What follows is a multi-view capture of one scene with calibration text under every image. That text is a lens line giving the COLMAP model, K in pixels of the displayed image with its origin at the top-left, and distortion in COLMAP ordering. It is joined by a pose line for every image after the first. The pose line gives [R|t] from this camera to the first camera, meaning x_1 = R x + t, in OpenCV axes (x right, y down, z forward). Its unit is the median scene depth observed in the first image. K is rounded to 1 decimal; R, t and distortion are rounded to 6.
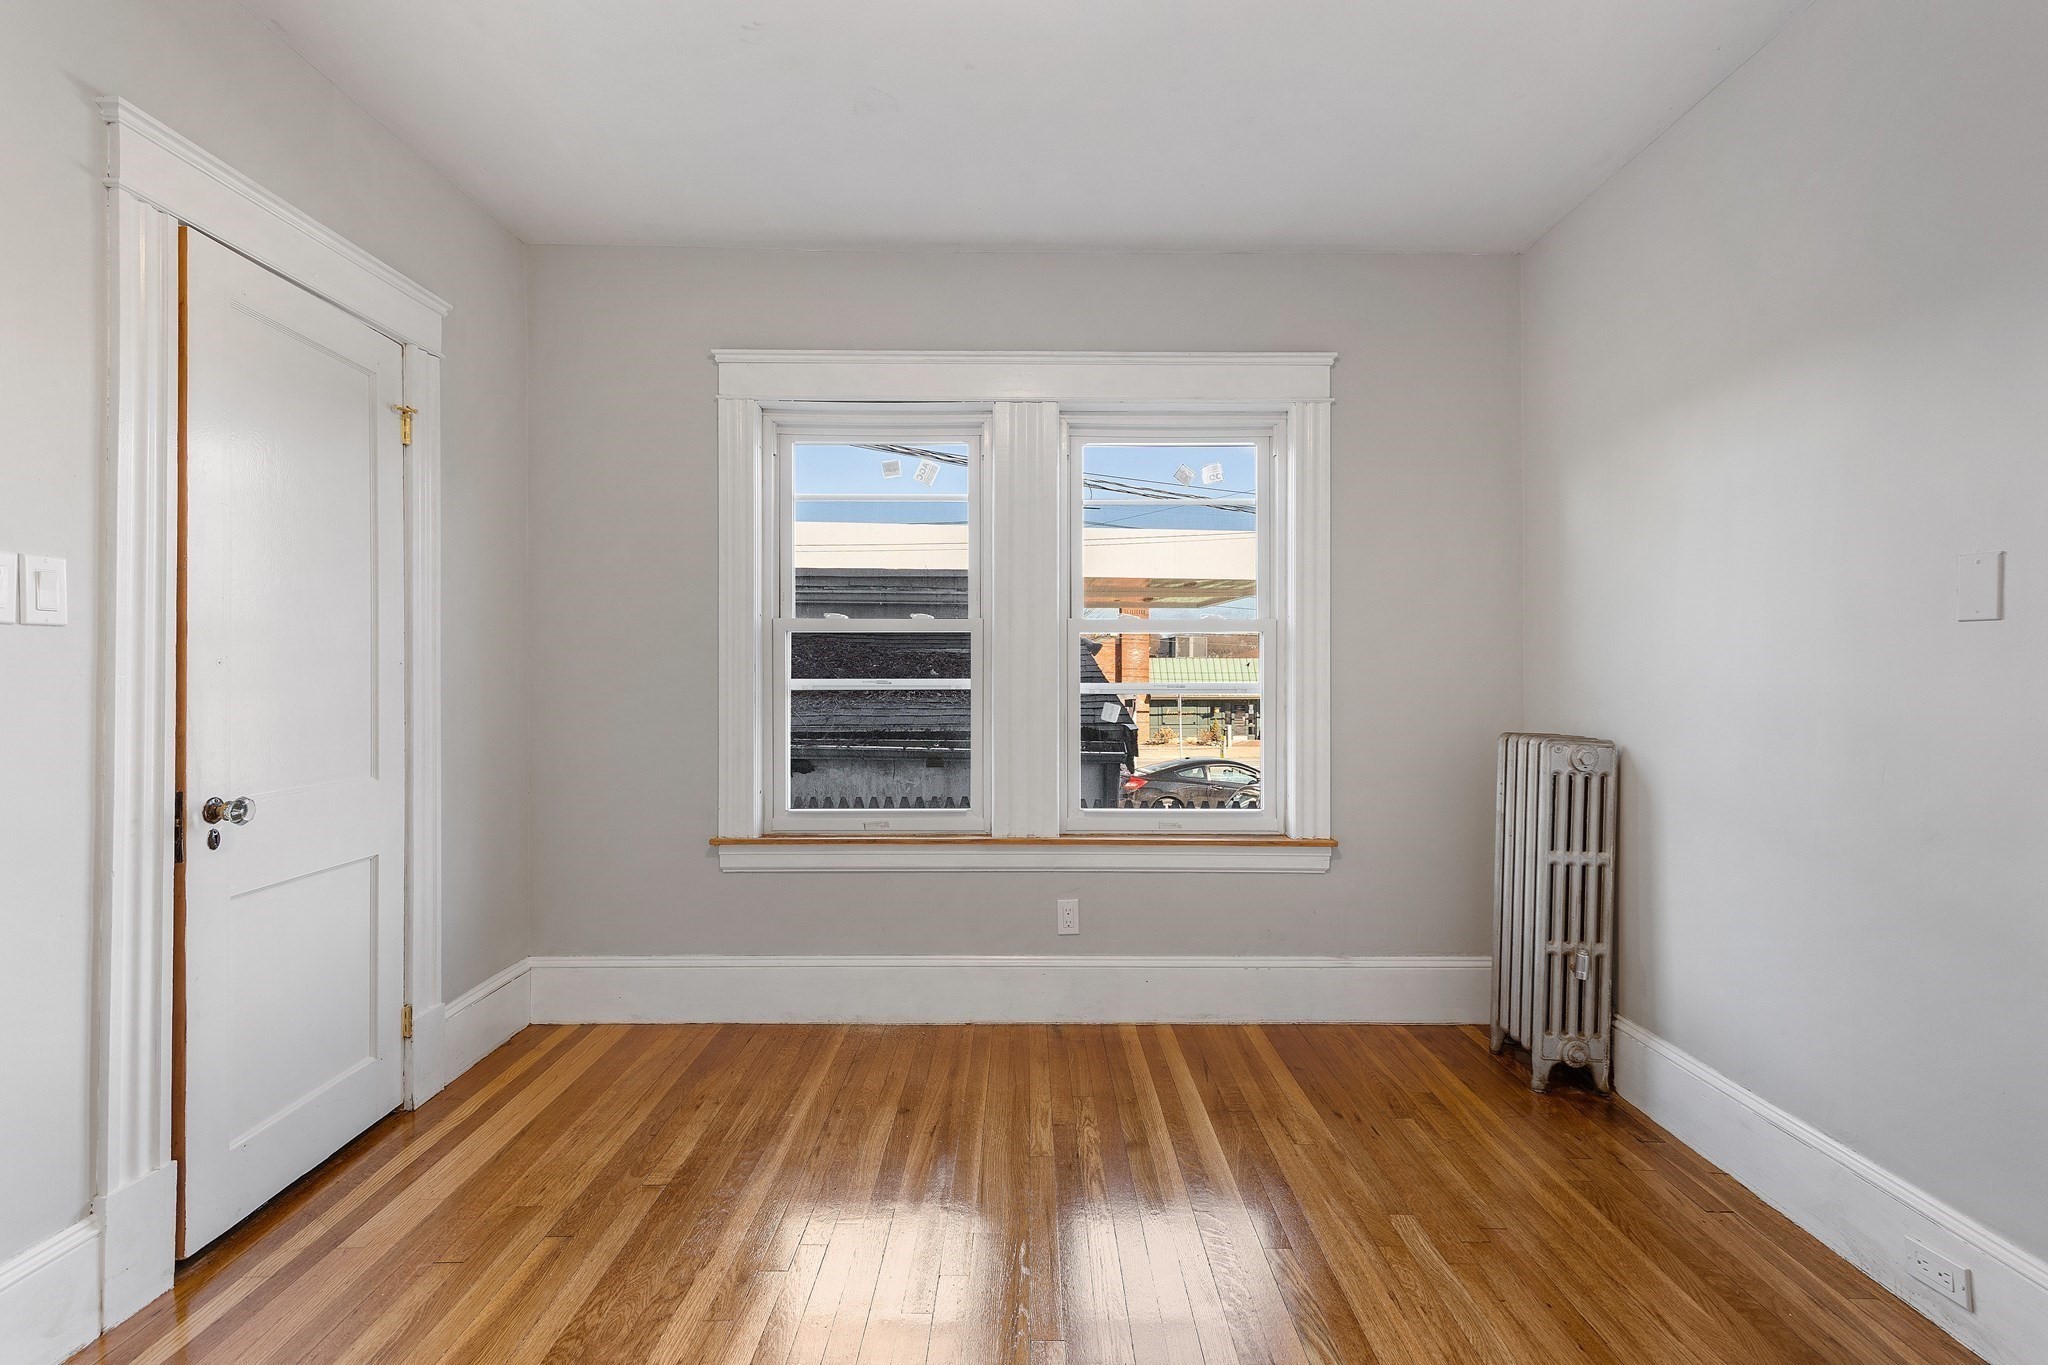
lens RADIAL K [[953.4, 0, 1030.3], [0, 953.4, 683.1], [0, 0, 1]] dist [0.004357, -0.003465]
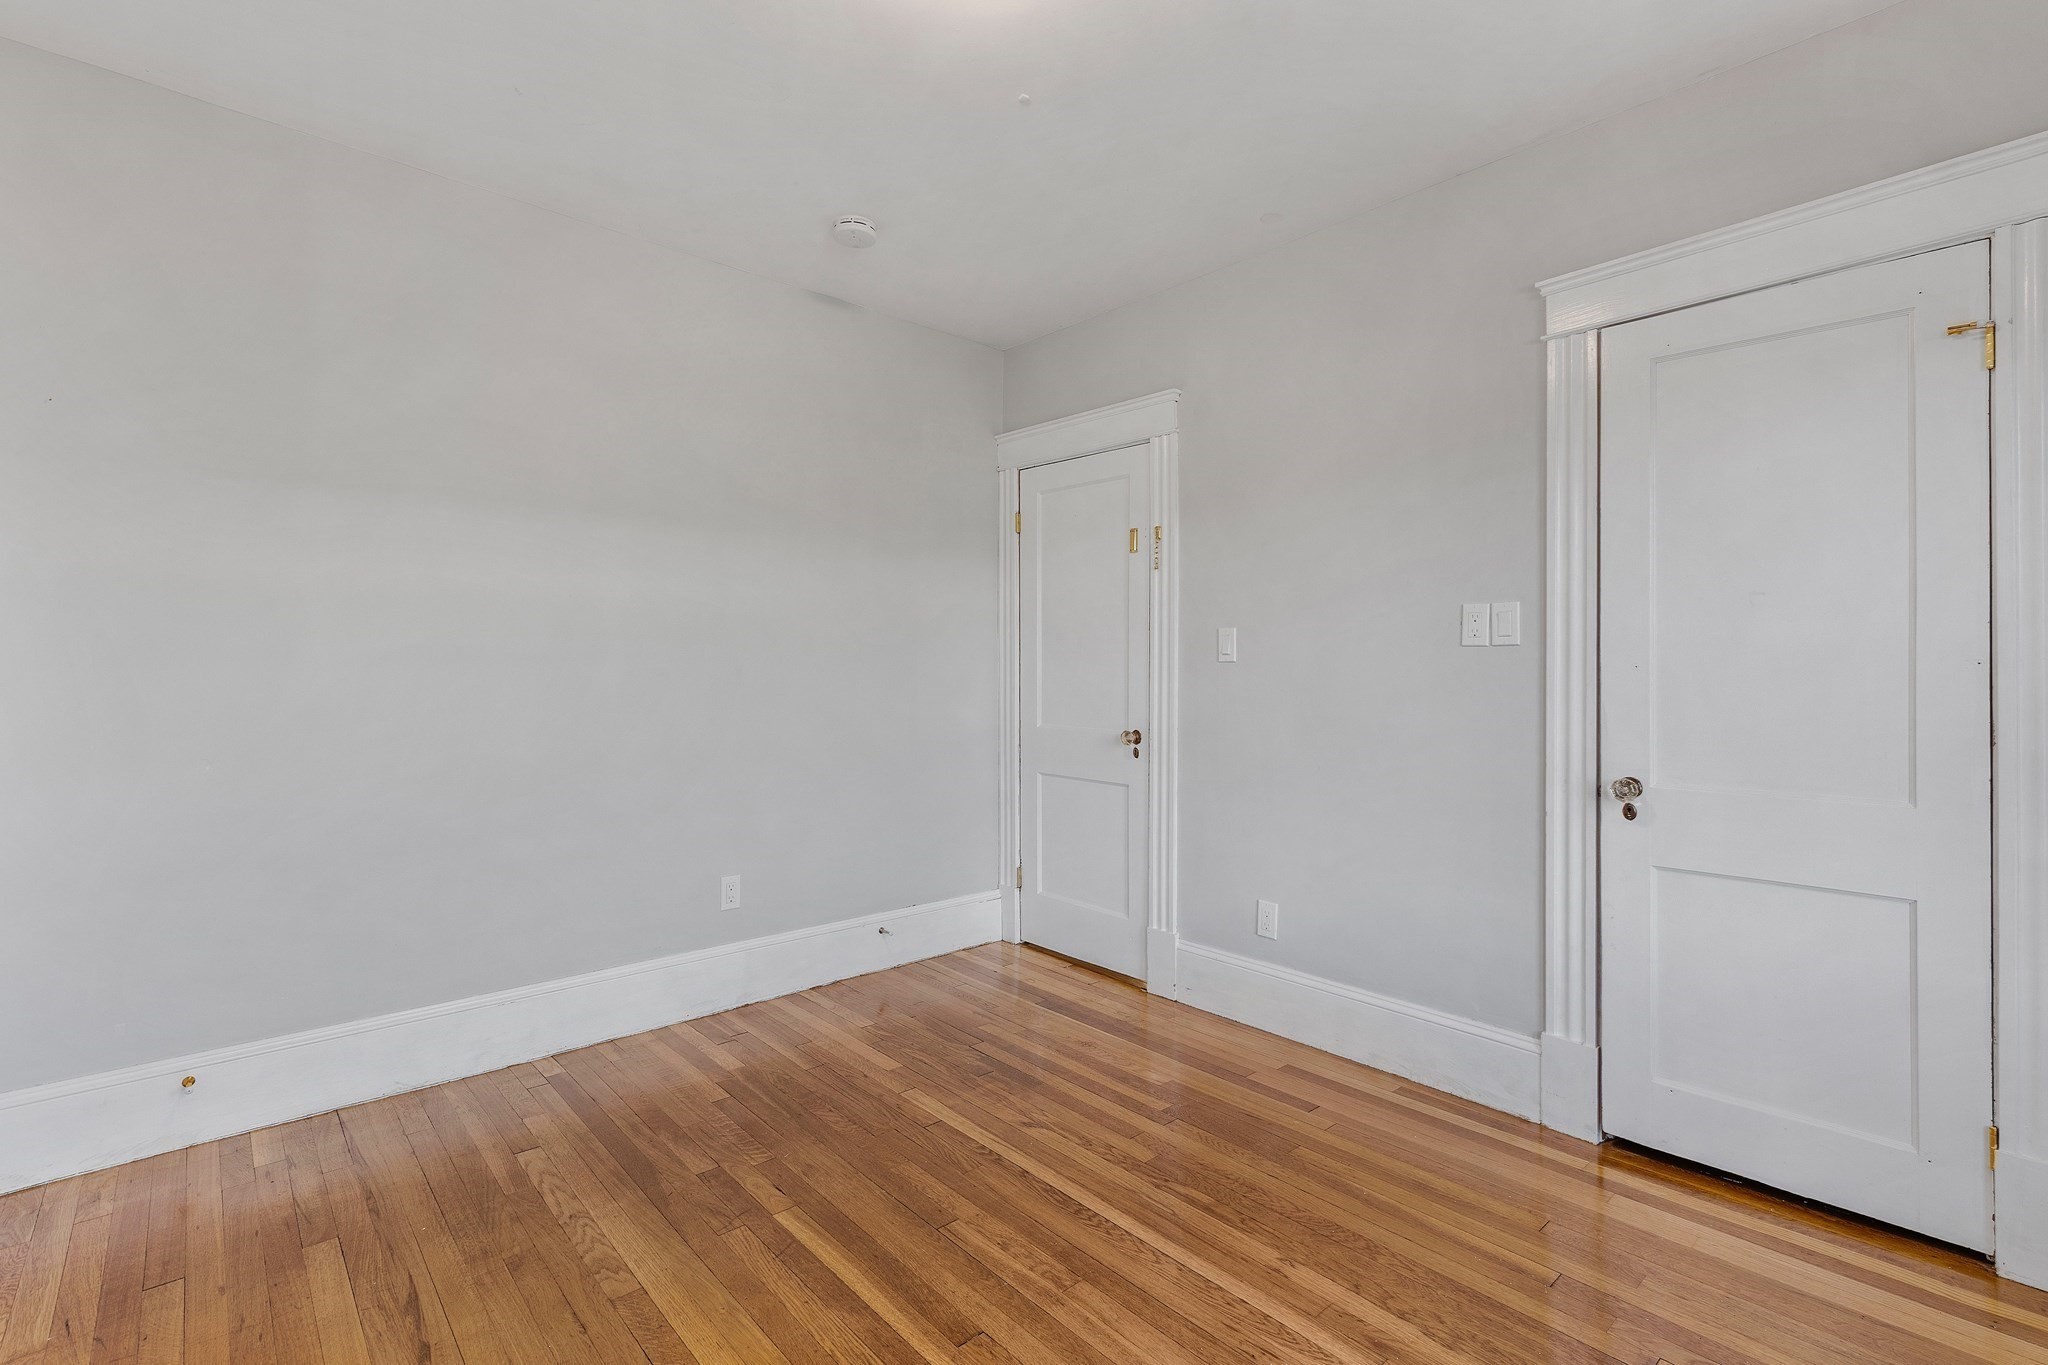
lens RADIAL K [[953.4, 0, 1010.6], [0, 953.4, 662.2], [0, 0, 1]] dist [0.004357, -0.003465]
pose [[-0.763837, 0.009524, -0.645339, 0.330467], [0.002335, 0.999925, 0.011994, -0.027788], [0.645405, 0.007655, -0.763802, 0.868114]]
